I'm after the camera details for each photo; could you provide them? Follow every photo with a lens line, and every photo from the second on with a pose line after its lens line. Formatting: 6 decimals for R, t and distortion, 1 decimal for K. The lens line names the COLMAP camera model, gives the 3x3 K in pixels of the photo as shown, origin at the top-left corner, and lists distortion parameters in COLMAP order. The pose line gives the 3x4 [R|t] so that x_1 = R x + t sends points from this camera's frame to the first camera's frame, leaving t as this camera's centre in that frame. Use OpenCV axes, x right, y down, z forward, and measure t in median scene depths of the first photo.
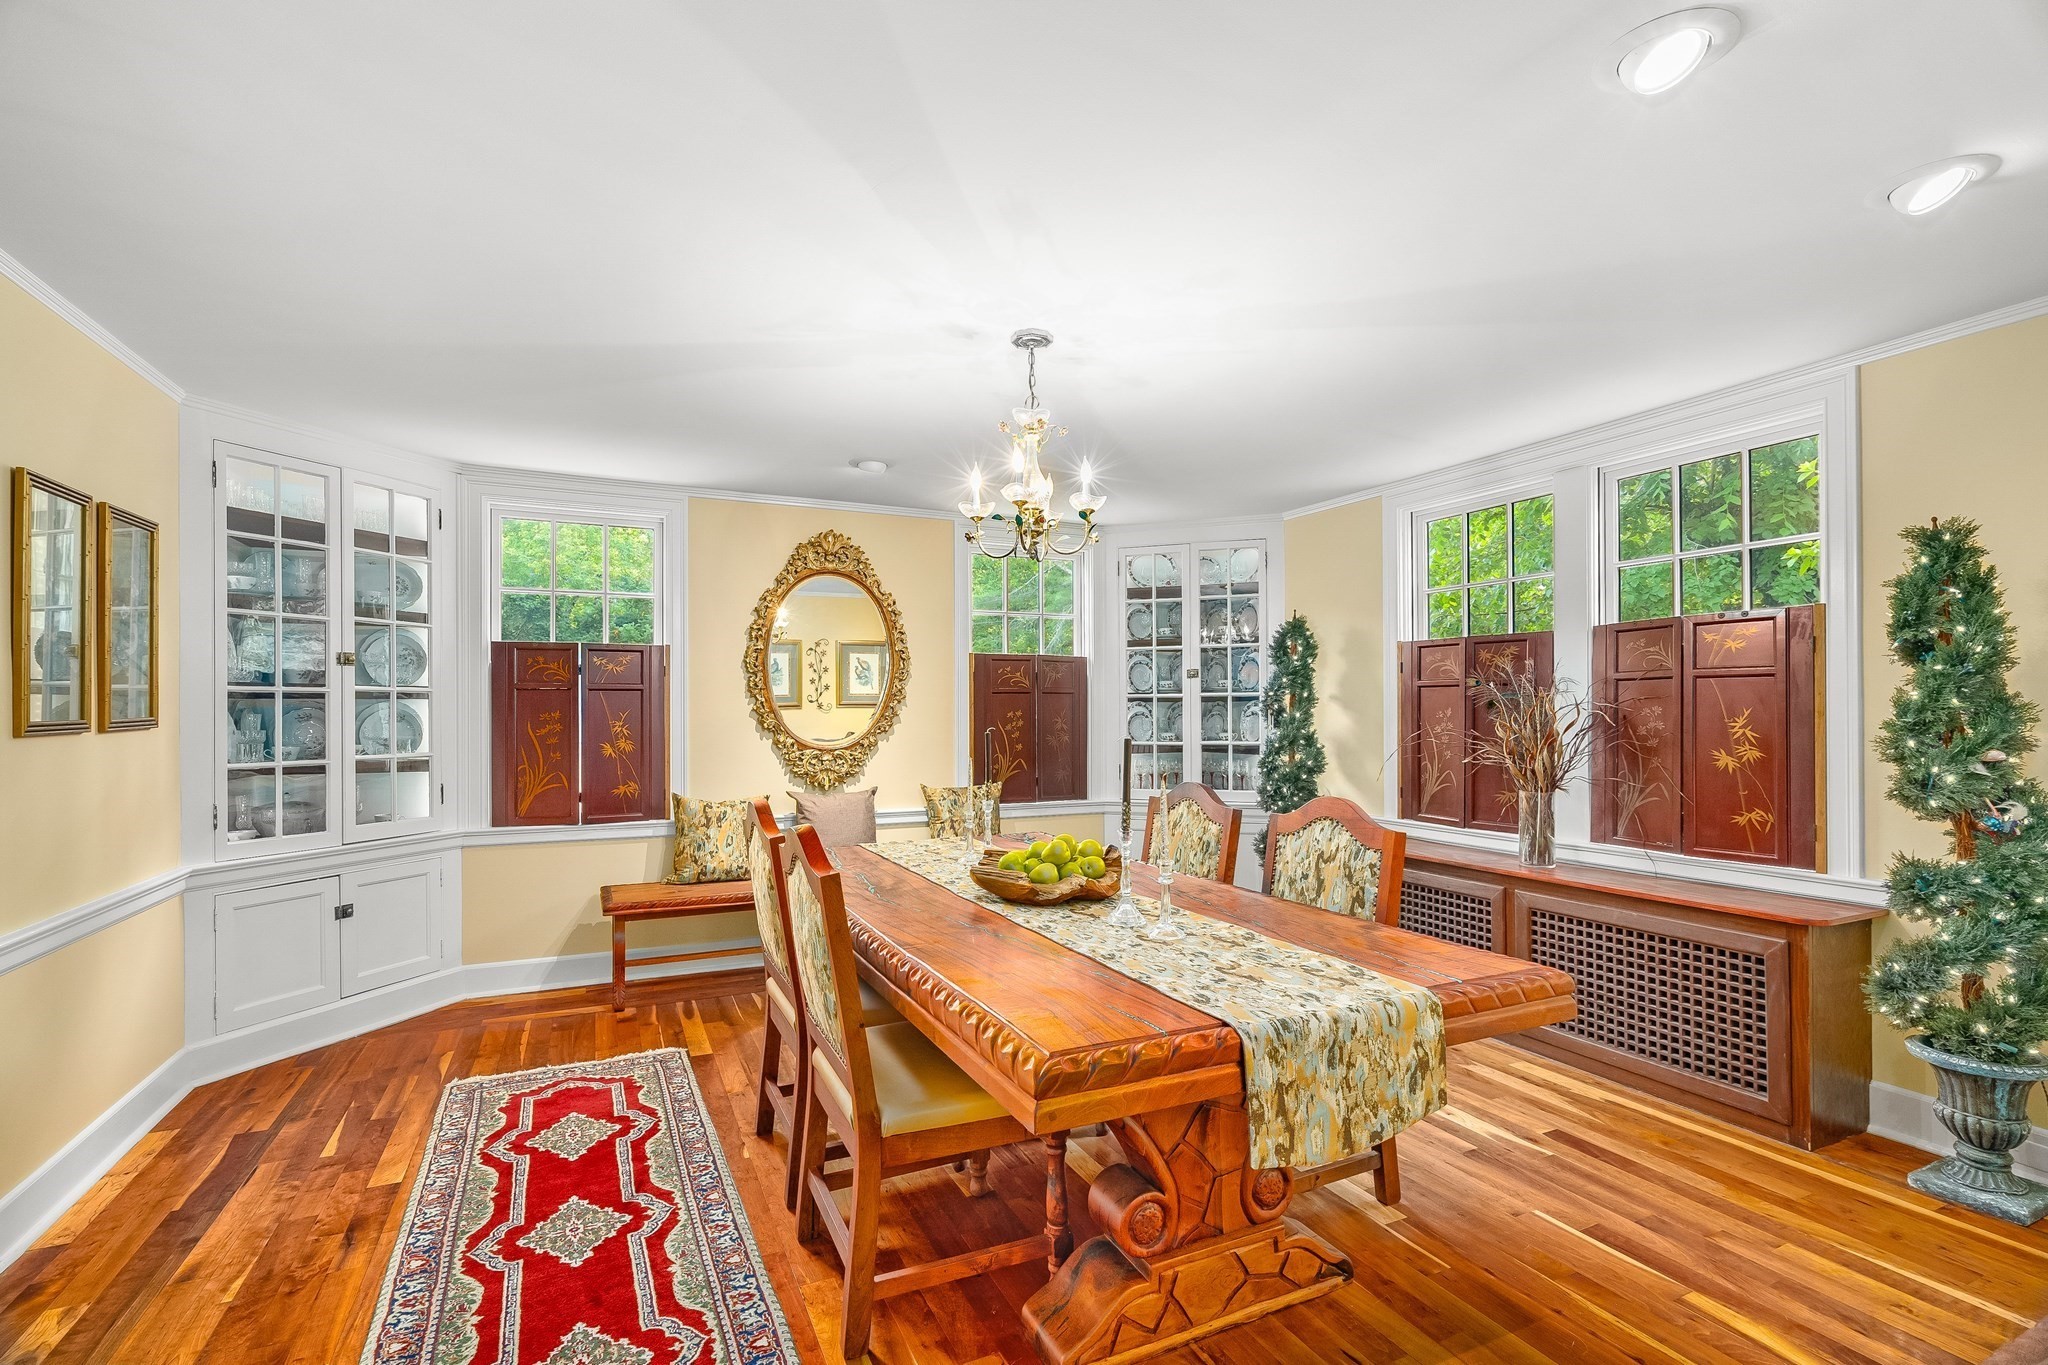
lens RADIAL K [[930.4, 0, 1021.4], [0, 930.4, 734.5], [0, 0, 1]] dist [0.000567, 0.000053]
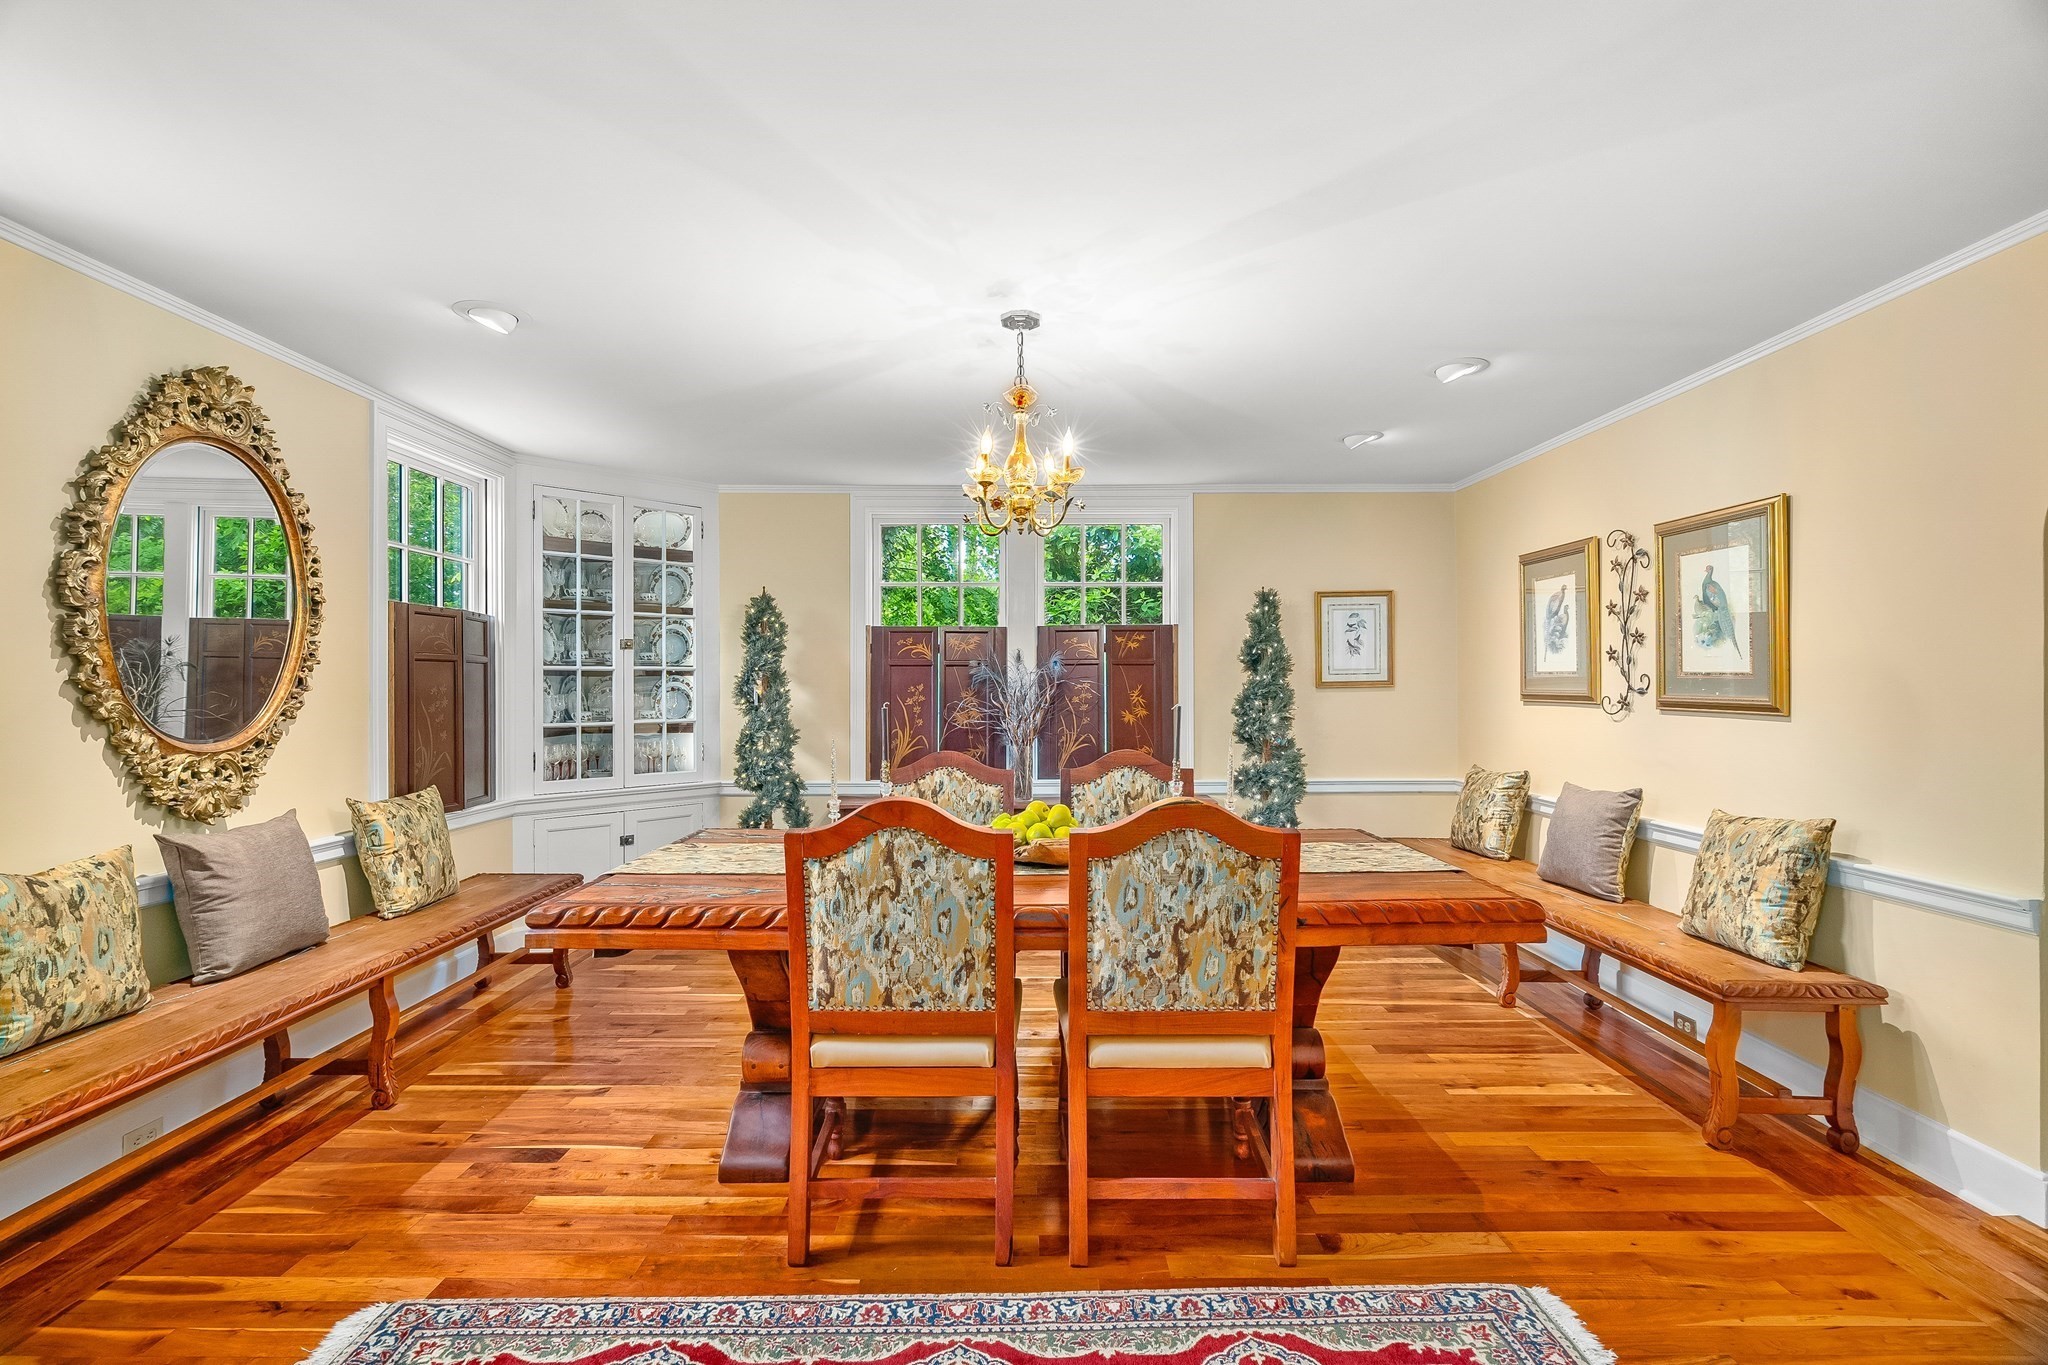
lens RADIAL K [[931.5, 0, 1024.1], [0, 931.5, 700.8], [0, 0, 1]] dist [0.000562, 0.000689]
pose [[0.424380, -0.011794, 0.905408, -0.549740], [0.022411, 0.999746, 0.002518, -0.006088], [-0.905207, 0.019222, 0.424536, 0.335076]]
